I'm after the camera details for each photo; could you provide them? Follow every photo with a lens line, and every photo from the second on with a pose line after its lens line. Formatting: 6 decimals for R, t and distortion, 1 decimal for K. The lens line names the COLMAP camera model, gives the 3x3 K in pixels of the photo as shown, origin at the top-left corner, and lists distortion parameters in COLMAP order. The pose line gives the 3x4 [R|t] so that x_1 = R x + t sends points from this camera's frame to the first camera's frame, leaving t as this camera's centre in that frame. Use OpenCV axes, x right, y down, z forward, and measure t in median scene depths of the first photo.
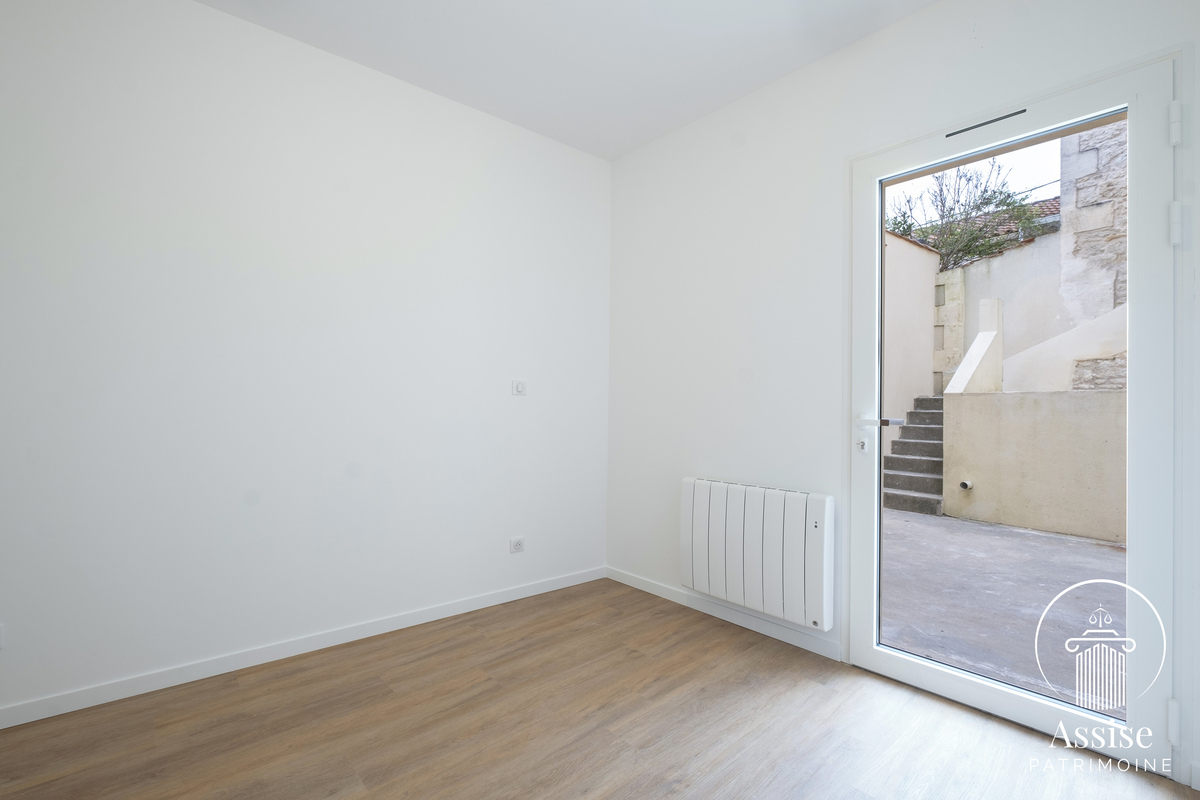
lens RADIAL K [[530.6, 0, 601.3], [0, 530.6, 407.9], [0, 0, 1]] dist [-0.000627, 0.000935]
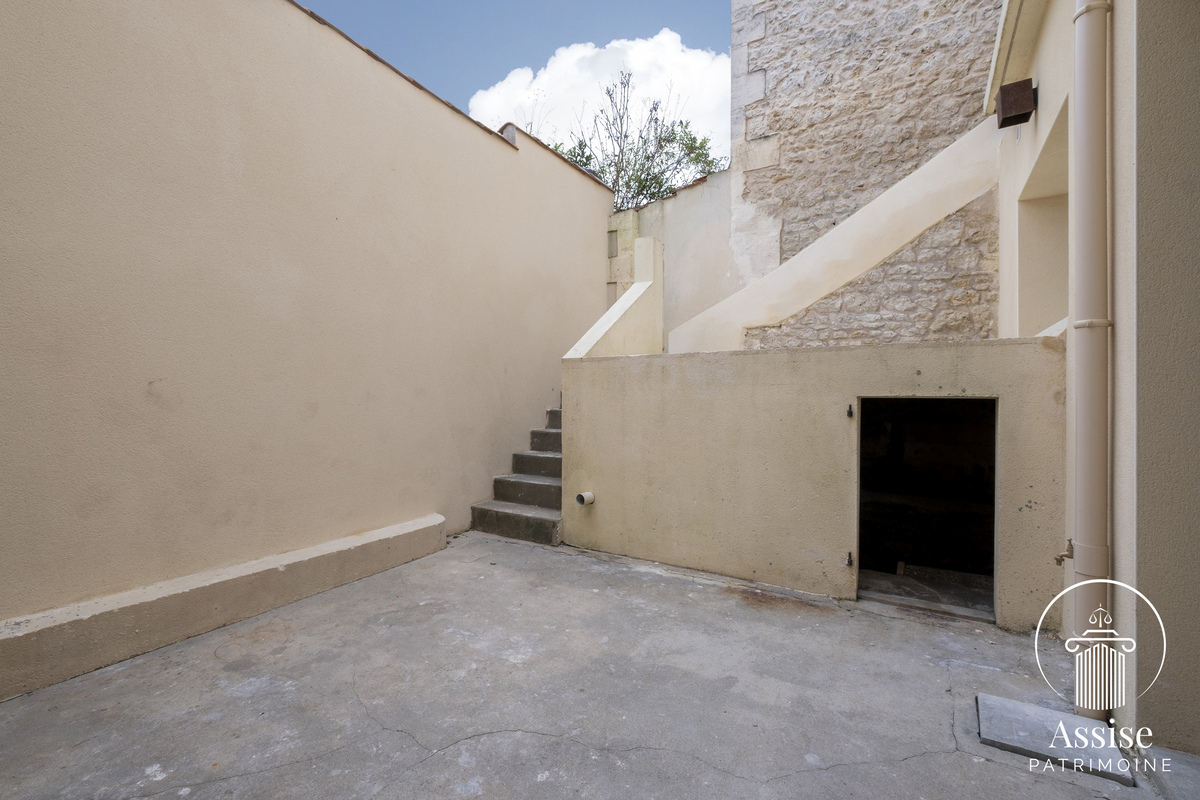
lens RADIAL K [[530.6, 0, 597.4], [0, 530.6, 397.1], [0, 0, 1]] dist [-0.000627, 0.000935]
pose [[0.934162, 0.000829, 0.356847, 0.400999], [-0.000036, 0.999998, -0.002229, 0.018973], [-0.356848, 0.002069, 0.934160, 0.327830]]
